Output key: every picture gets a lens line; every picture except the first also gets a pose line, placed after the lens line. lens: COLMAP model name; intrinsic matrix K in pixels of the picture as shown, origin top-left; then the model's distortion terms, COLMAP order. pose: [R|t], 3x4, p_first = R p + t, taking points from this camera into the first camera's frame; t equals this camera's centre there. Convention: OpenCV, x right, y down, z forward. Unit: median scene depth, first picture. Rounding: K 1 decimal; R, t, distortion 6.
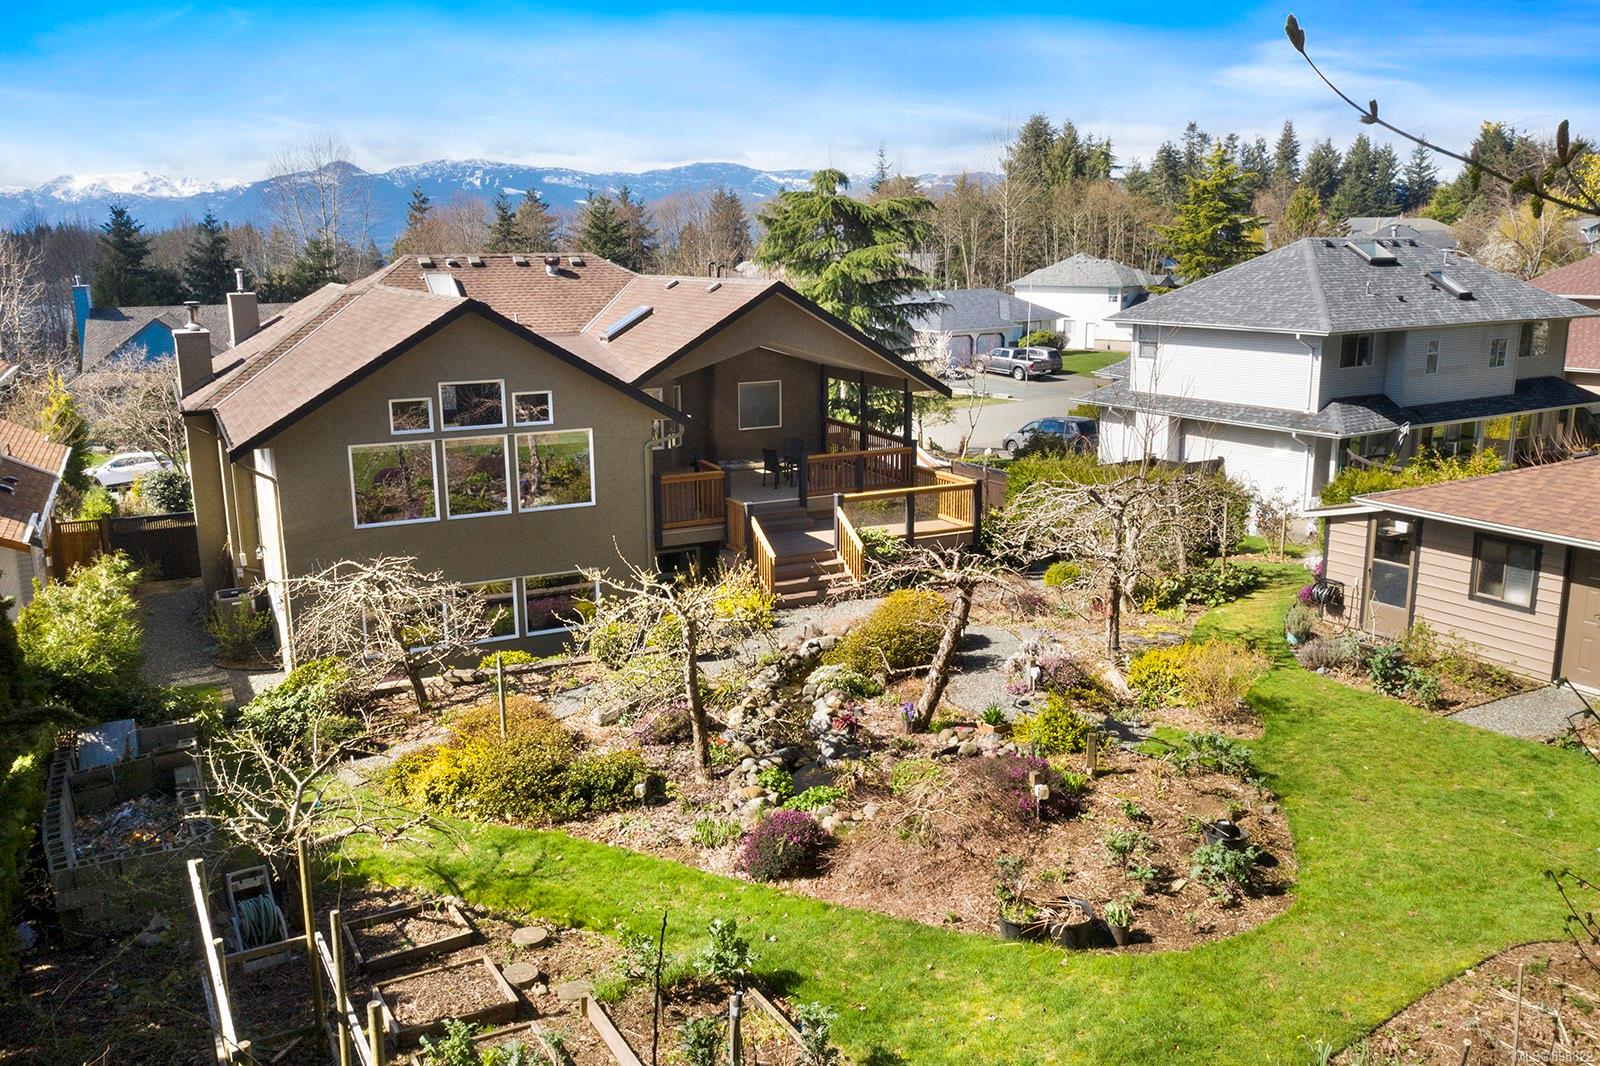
lens RADIAL K [[1285.8, 0, 800.0], [0, 1285.8, 533.0], [0, 0, 1]] dist [-0.013439, 0.002845]
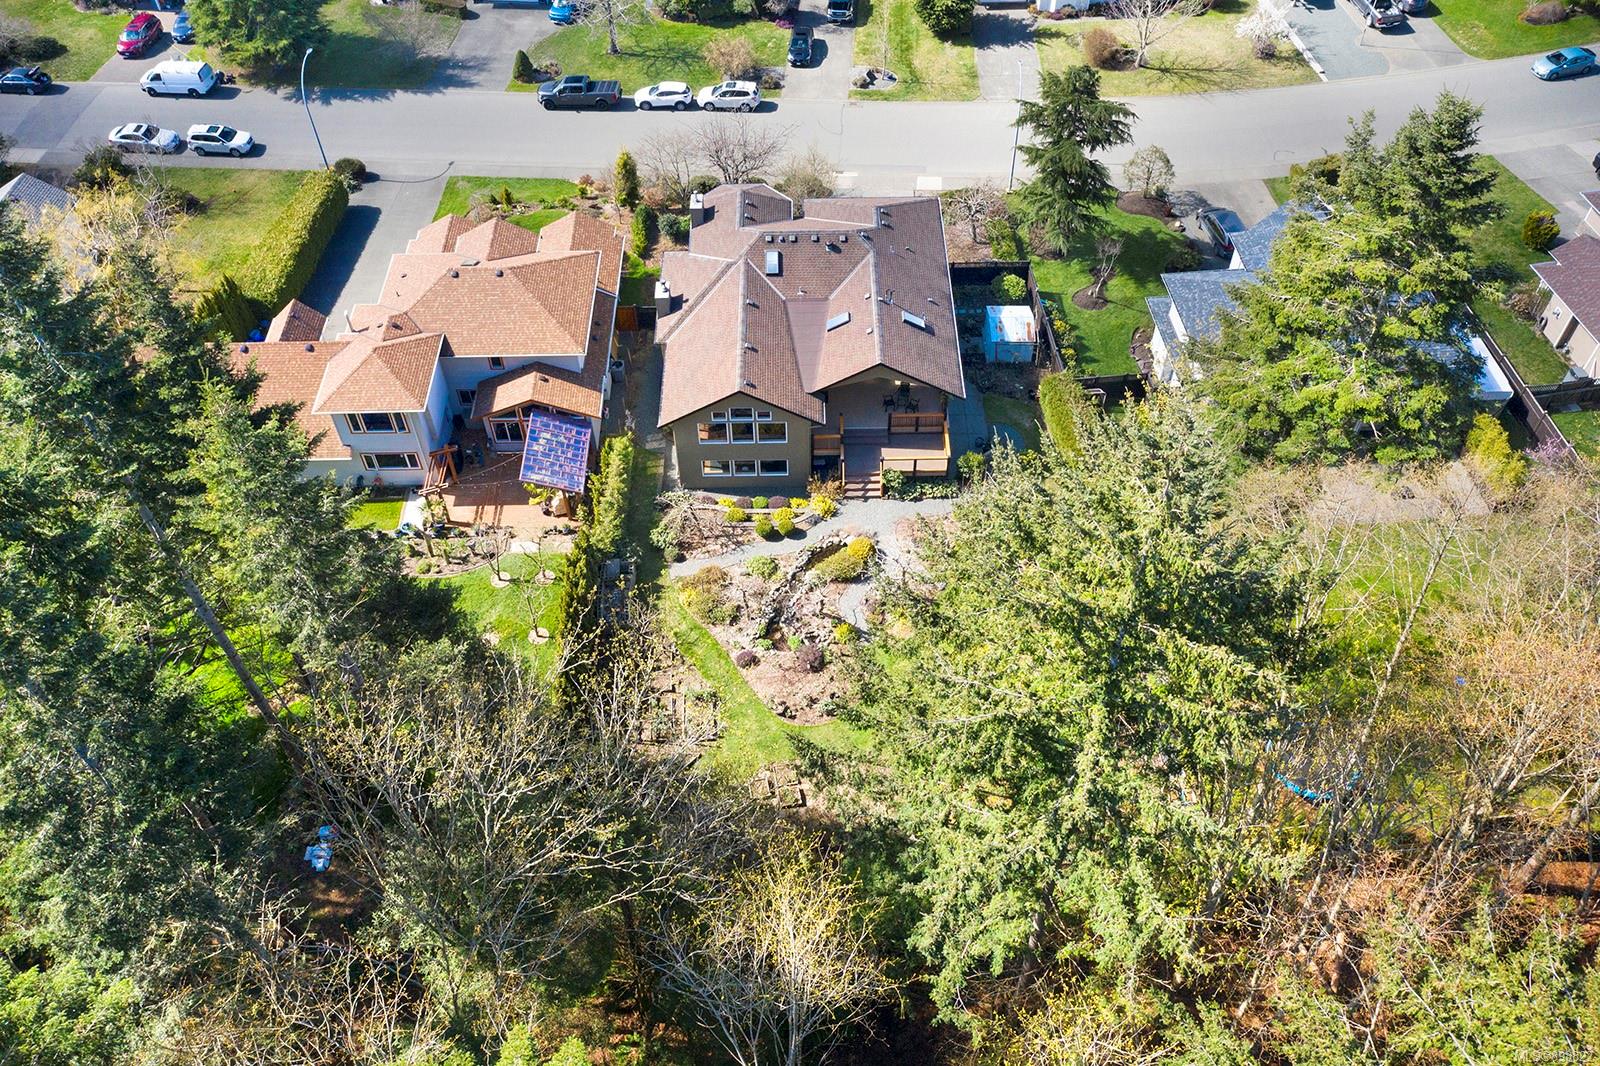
lens RADIAL K [[1287.9, 0, 803.0], [0, 1287.9, 534.7], [0, 0, 1]] dist [-0.009785, 0.000493]
pose [[0.896478, 0.341451, -0.282380, 0.412043], [-0.090448, 0.764901, 0.637766, -0.947368], [0.433758, -0.546203, 0.716600, -0.593201]]
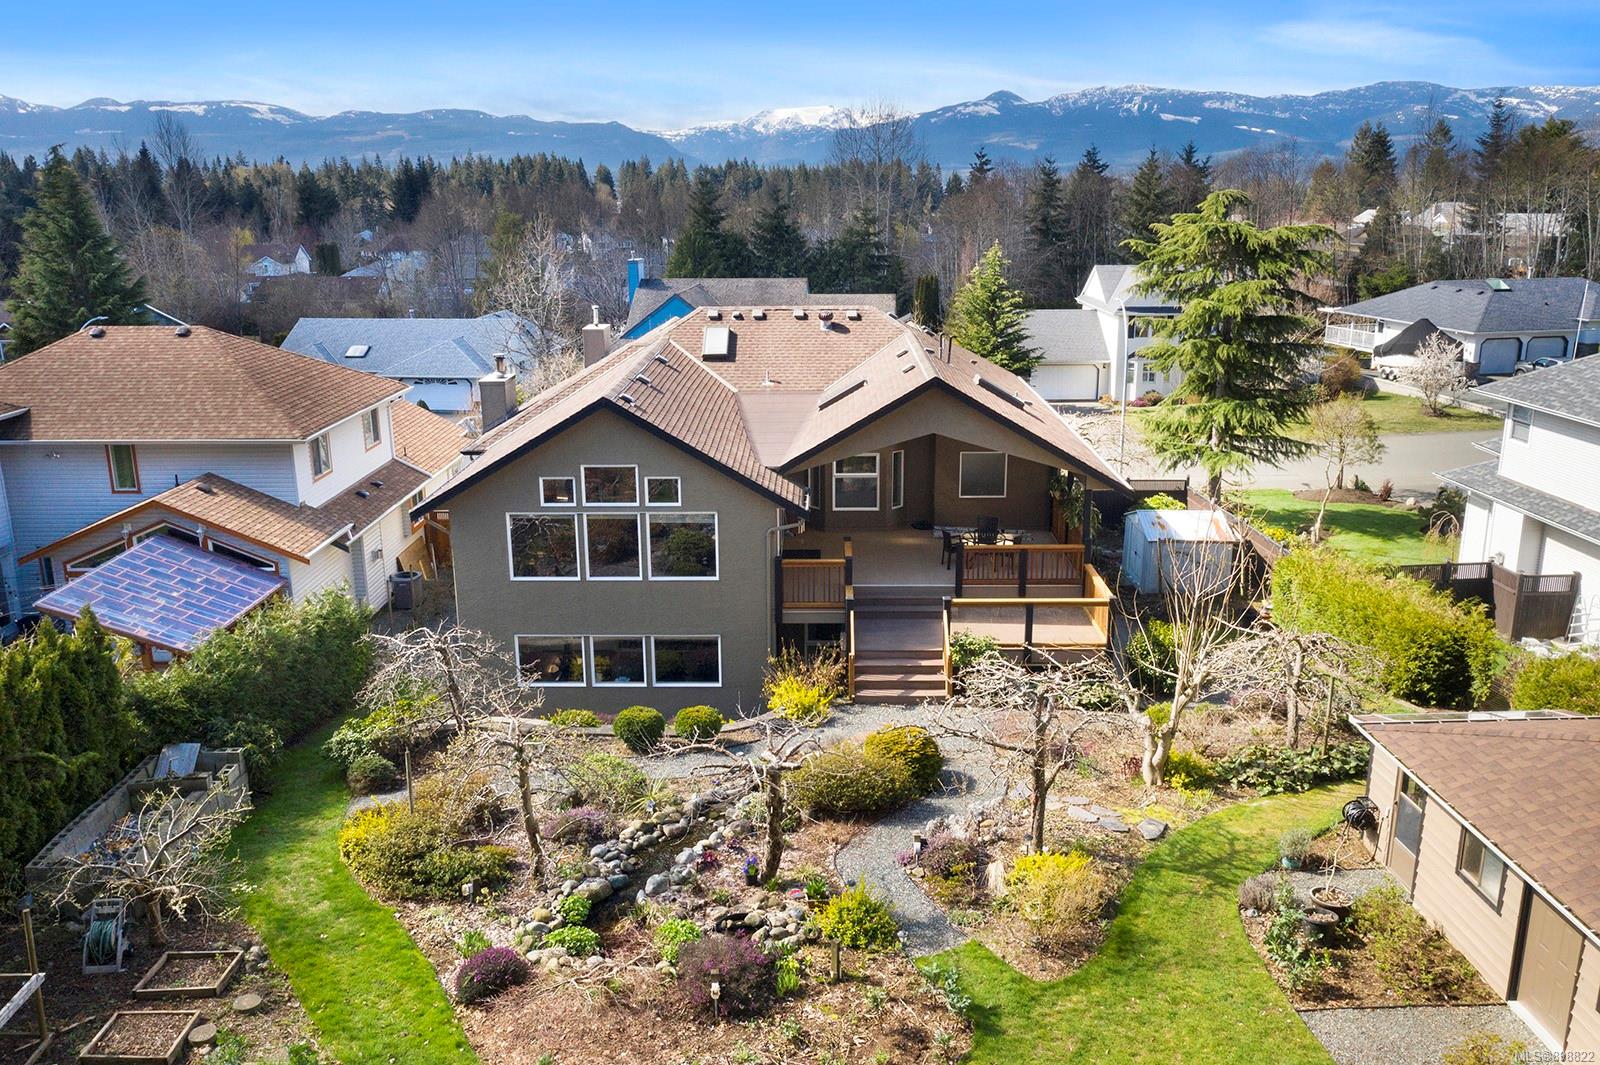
lens RADIAL K [[1287.9, 0, 803.0], [0, 1287.9, 534.2], [0, 0, 1]] dist [-0.009785, 0.000493]
pose [[0.885828, 0.124754, -0.446929, 0.239758], [-0.100377, 0.991893, 0.077923, -0.093749], [0.453028, -0.024165, 0.891169, 0.029326]]
